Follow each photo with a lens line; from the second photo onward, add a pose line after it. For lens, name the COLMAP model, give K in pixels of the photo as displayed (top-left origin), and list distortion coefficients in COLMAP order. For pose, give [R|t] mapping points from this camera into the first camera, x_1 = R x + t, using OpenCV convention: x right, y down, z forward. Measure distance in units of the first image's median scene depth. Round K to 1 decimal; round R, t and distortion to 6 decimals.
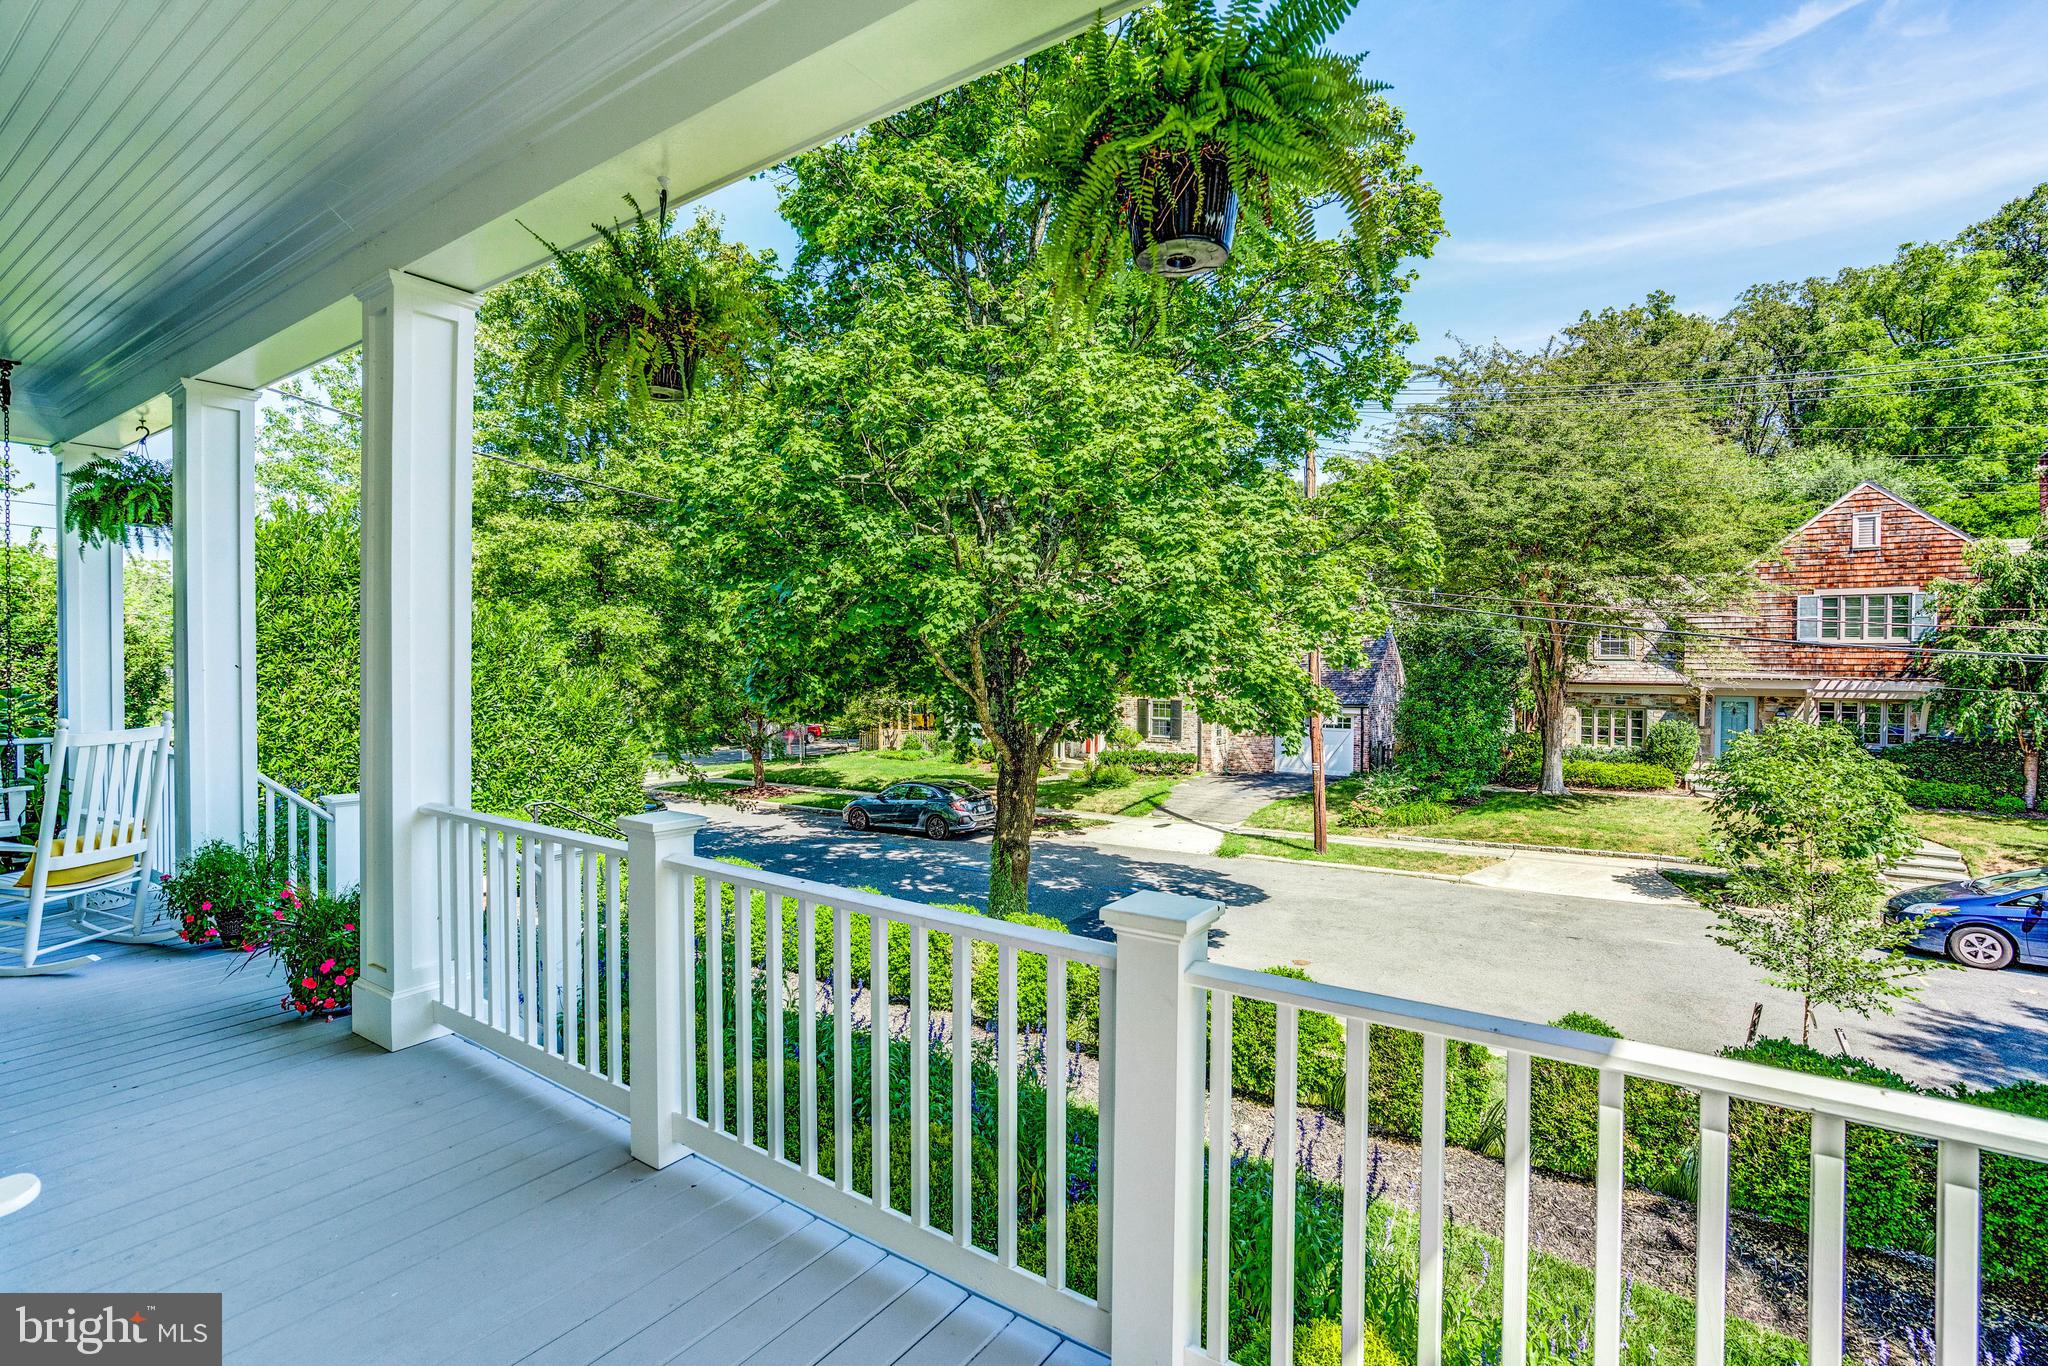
lens RADIAL K [[1003.7, 0, 1026.2], [0, 1003.7, 680.1], [0, 0, 1]] dist [-0.037409, 0.023071]
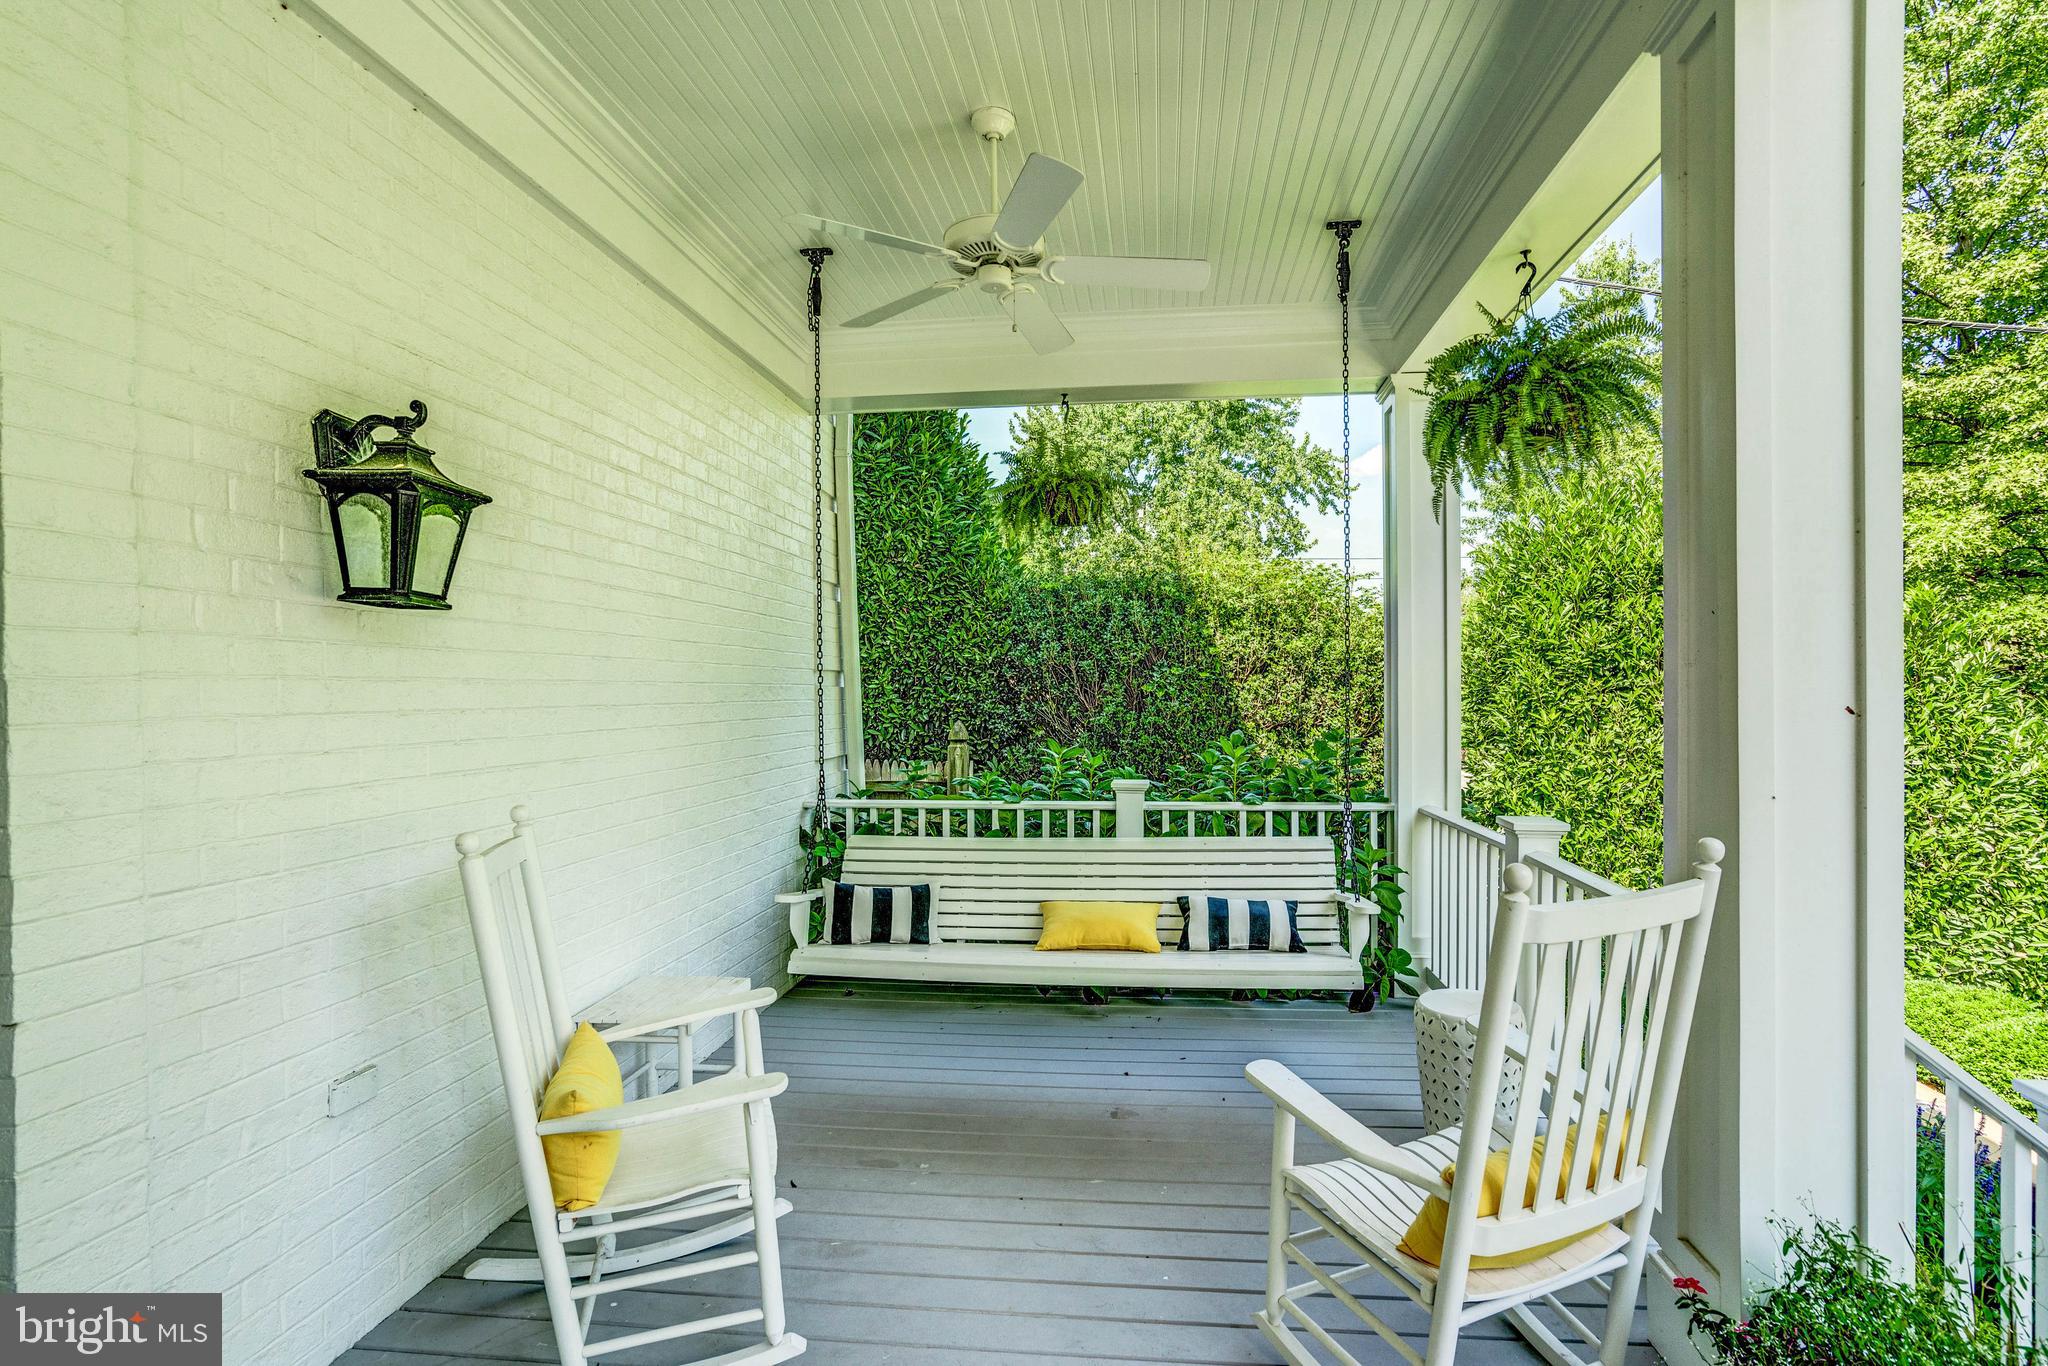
lens RADIAL K [[1003.7, 0, 1033.7], [0, 1003.7, 699.3], [0, 0, 1]] dist [-0.037409, 0.023071]
pose [[0.494827, 0.002786, -0.868987, -0.320387], [-0.009793, 0.999949, -0.002371, -0.007181], [0.868936, 0.009683, 0.494830, 0.287561]]
